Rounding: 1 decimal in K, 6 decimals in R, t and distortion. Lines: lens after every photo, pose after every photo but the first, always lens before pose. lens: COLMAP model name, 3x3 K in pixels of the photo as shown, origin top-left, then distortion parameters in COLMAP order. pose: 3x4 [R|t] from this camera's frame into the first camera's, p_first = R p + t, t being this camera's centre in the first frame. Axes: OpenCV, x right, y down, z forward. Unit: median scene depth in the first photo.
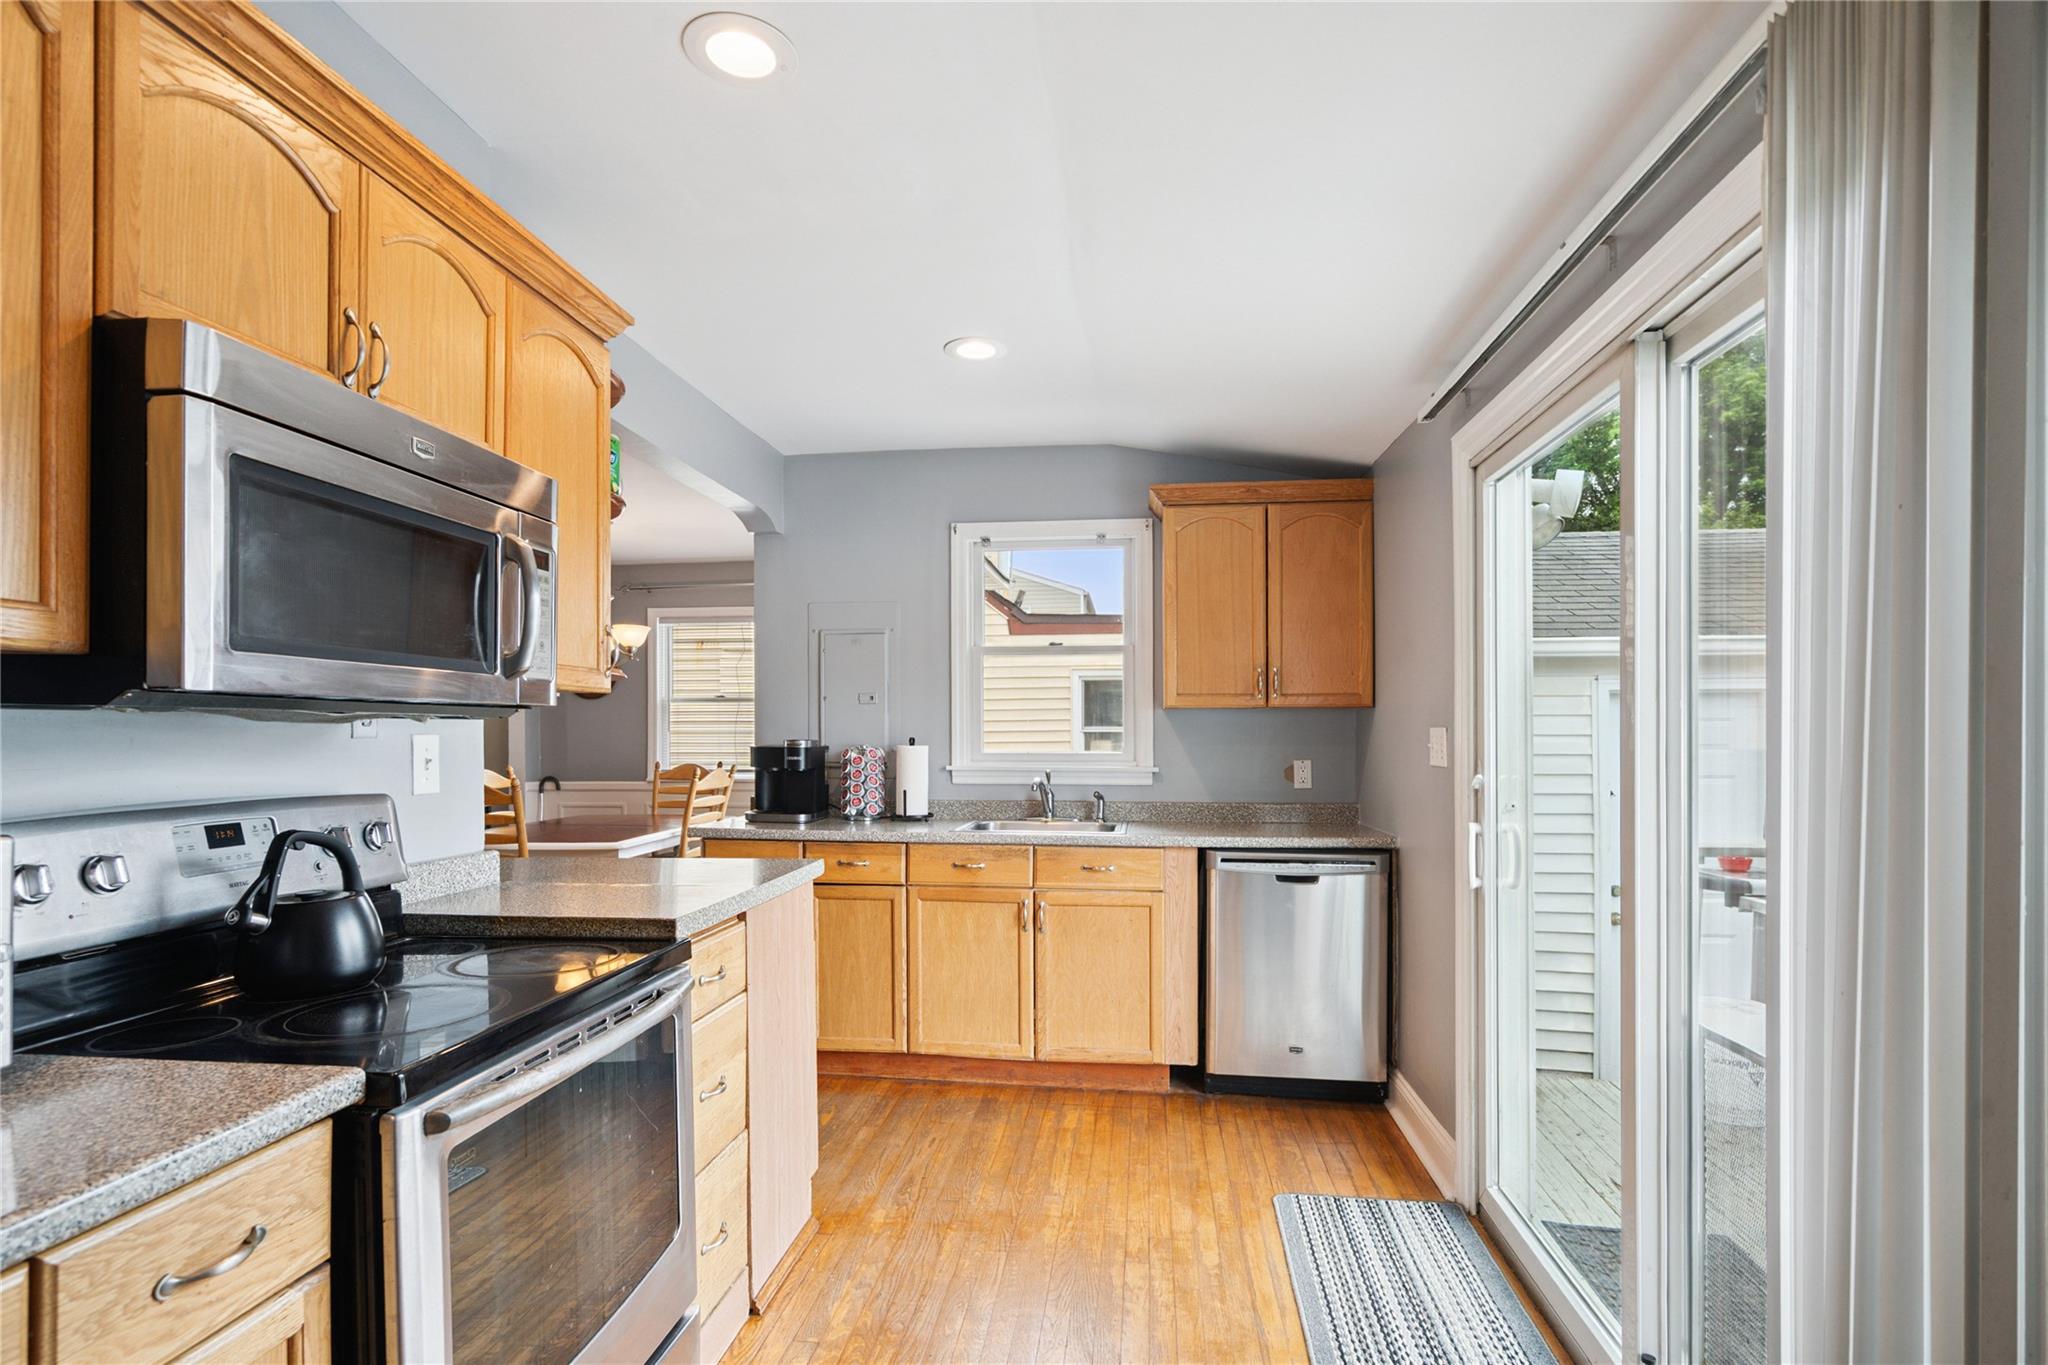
lens RADIAL K [[1033.8, 0, 992.3], [0, 1033.8, 737.7], [0, 0, 1]] dist [-0.003079, 0.001154]
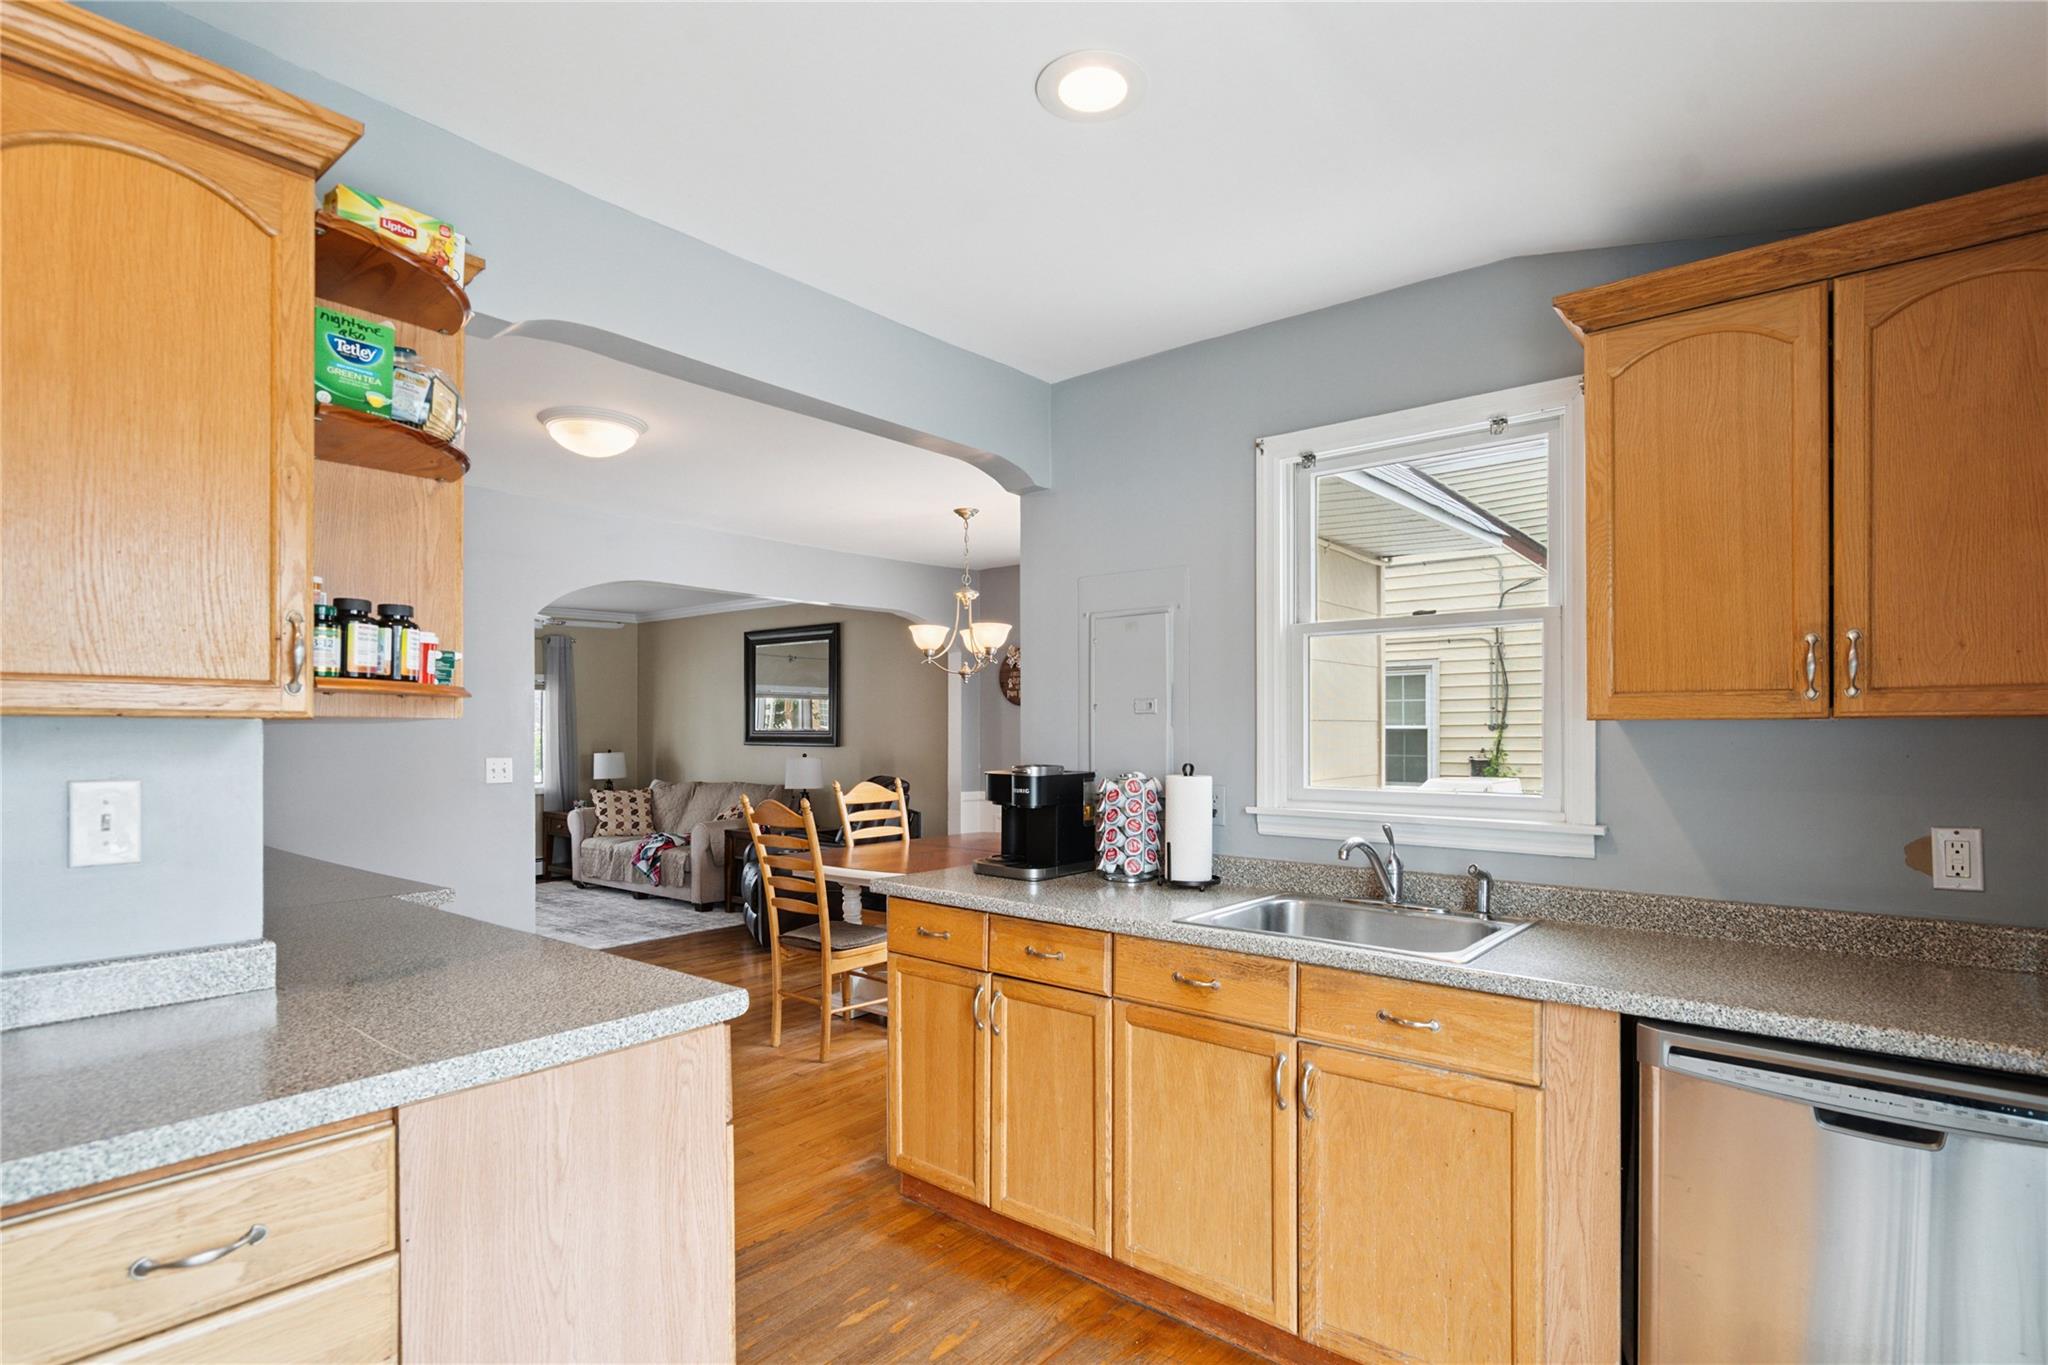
lens RADIAL K [[1033.8, 0, 988.6], [0, 1033.8, 735.6], [0, 0, 1]] dist [-0.003079, 0.001154]
pose [[0.848017, 0.001555, -0.529967, 0.190884], [-0.002886, 0.999994, -0.001684, -0.019427], [0.529962, 0.002957, 0.848017, 0.405398]]
